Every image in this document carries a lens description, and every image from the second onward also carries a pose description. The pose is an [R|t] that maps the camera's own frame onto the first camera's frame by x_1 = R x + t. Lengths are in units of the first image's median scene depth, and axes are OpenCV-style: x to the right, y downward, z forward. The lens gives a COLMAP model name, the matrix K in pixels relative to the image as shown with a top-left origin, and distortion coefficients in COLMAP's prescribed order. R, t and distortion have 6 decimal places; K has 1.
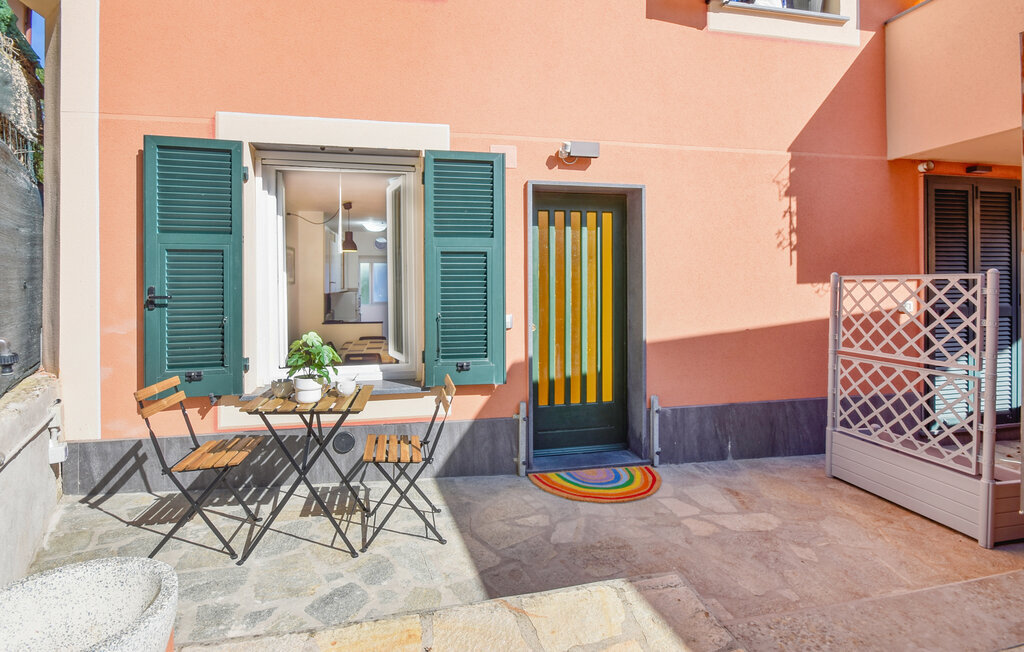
lens RADIAL K [[479.0, 0, 502.8], [0, 479.0, 289.4], [0, 0, 1]] dist [-0.014146, -0.001611]
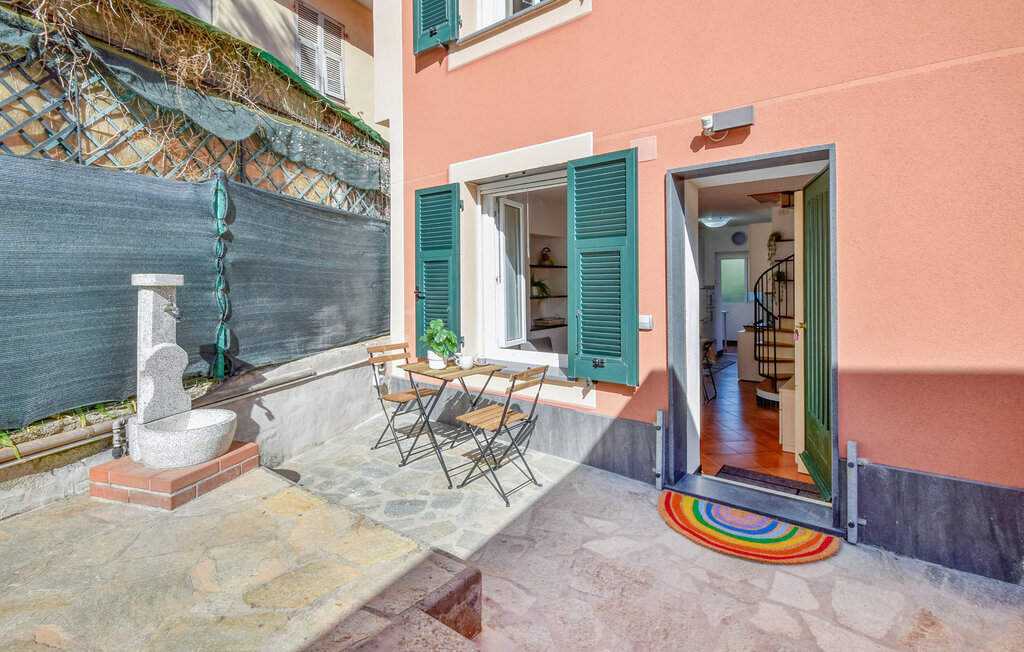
lens RADIAL K [[479.0, 0, 516.7], [0, 479.0, 285.7], [0, 0, 1]] dist [-0.014146, -0.001611]
pose [[0.643950, 0.002448, -0.765064, 0.586181], [-0.000113, 0.999995, 0.003105, -0.008873], [0.765068, -0.001913, 0.643947, 0.196301]]
